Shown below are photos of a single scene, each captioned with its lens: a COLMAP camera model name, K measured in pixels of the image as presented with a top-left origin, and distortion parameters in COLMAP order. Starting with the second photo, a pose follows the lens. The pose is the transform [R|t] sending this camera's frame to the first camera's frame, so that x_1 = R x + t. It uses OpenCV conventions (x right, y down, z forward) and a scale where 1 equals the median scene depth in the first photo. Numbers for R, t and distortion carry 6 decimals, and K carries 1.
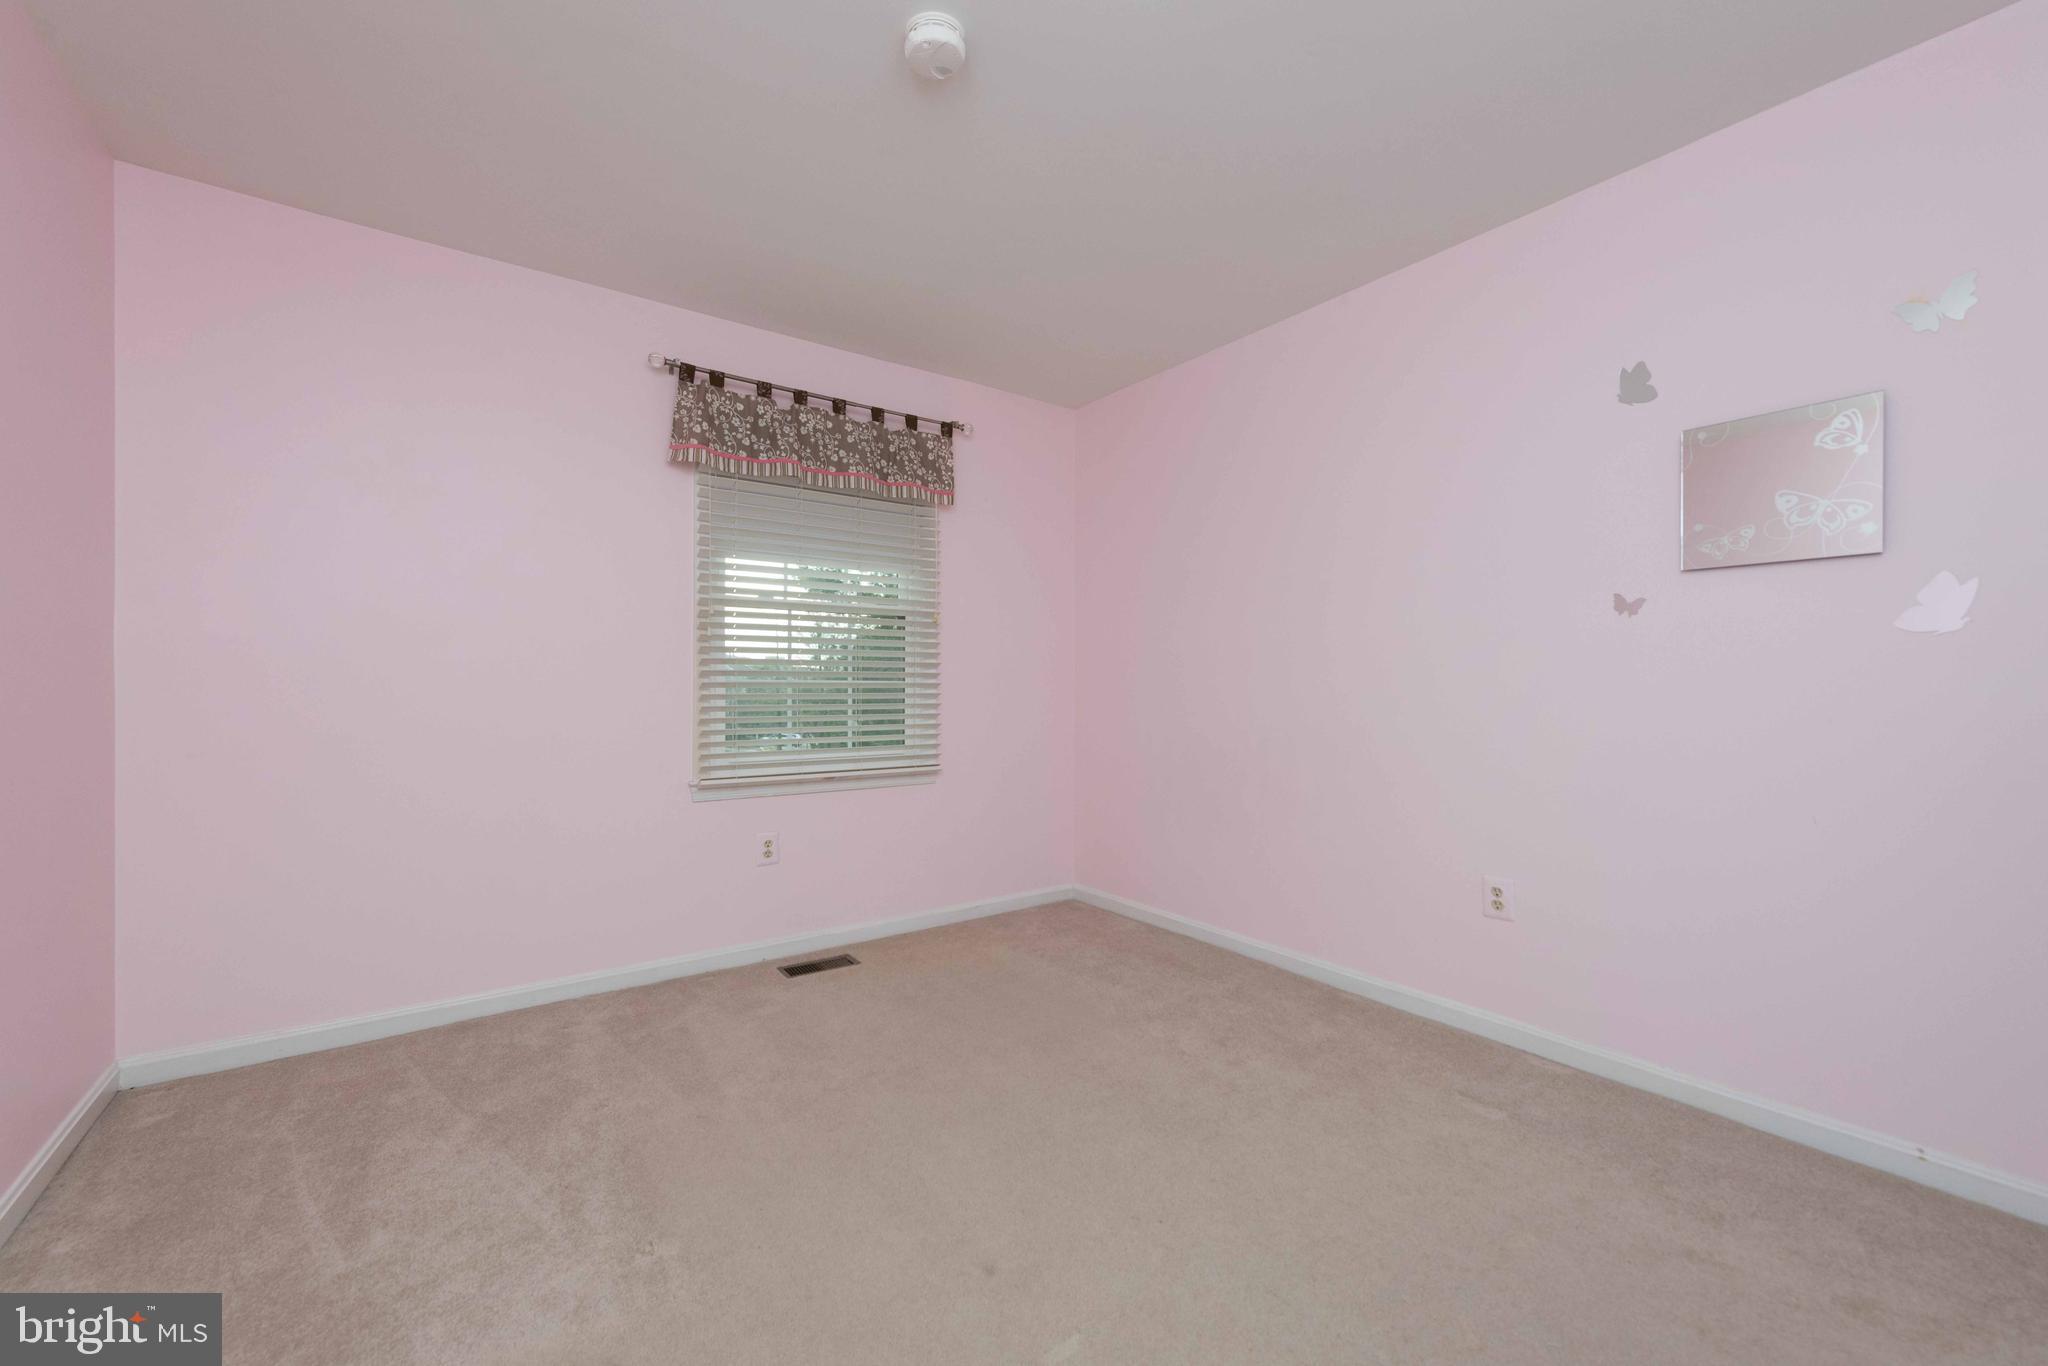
lens RADIAL K [[811.4, 0, 1027.1], [0, 811.4, 680.6], [0, 0, 1]] dist [0.015477, -0.003999]
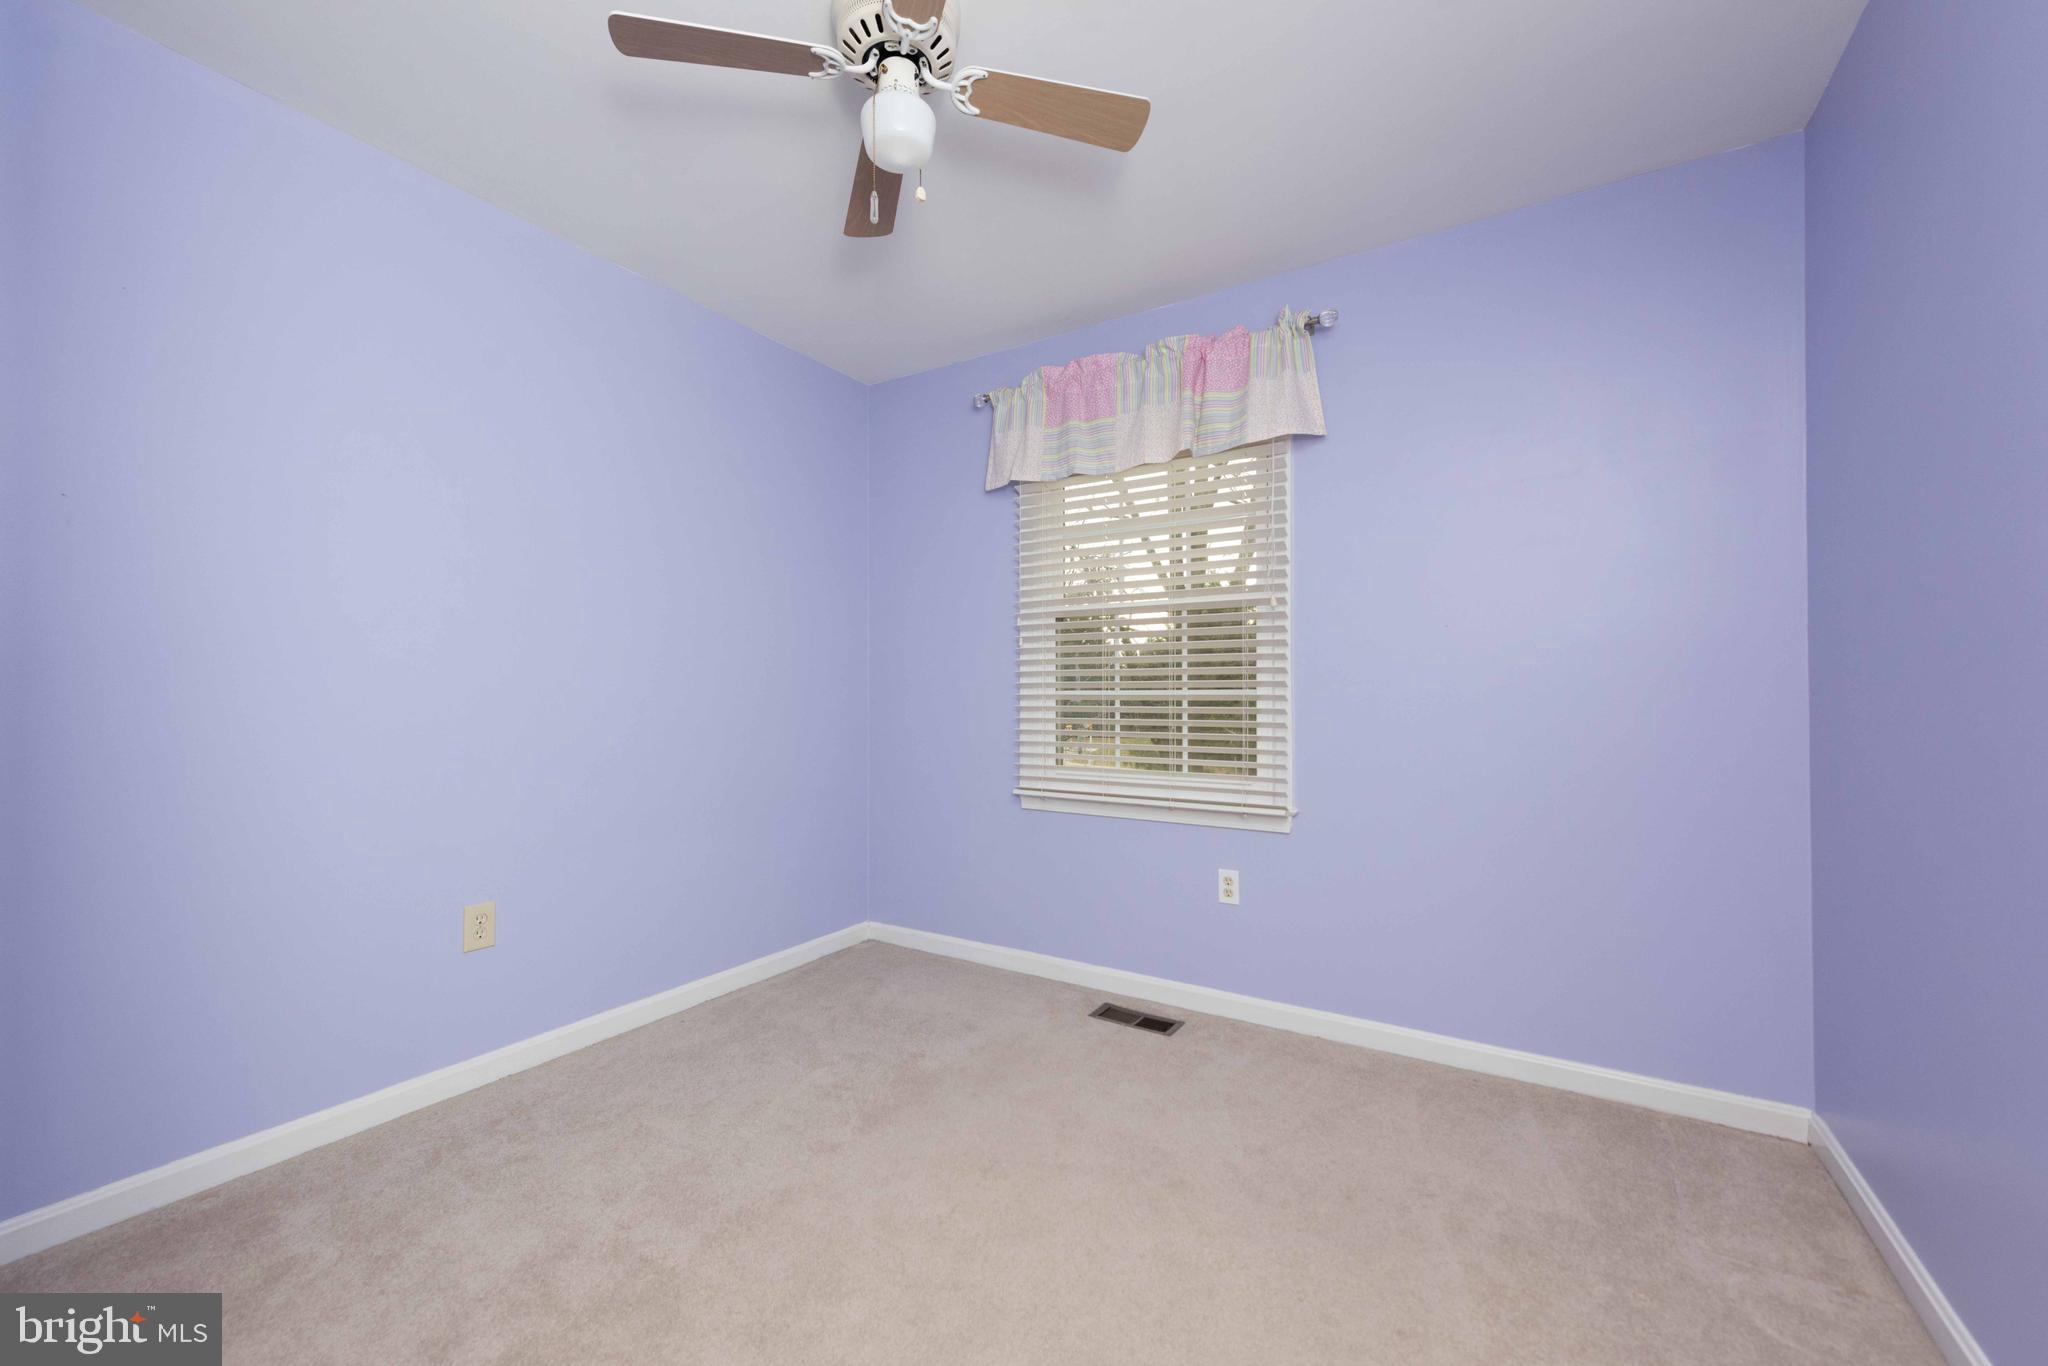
lens RADIAL K [[811.4, 0, 1027.1], [0, 811.4, 680.6], [0, 0, 1]] dist [0.015477, -0.003999]
pose [[0.369450, -0.010600, -0.929190, 0.492082], [0.004800, 0.999943, -0.009499, -0.003165], [0.929238, -0.000951, 0.369480, 0.547088]]
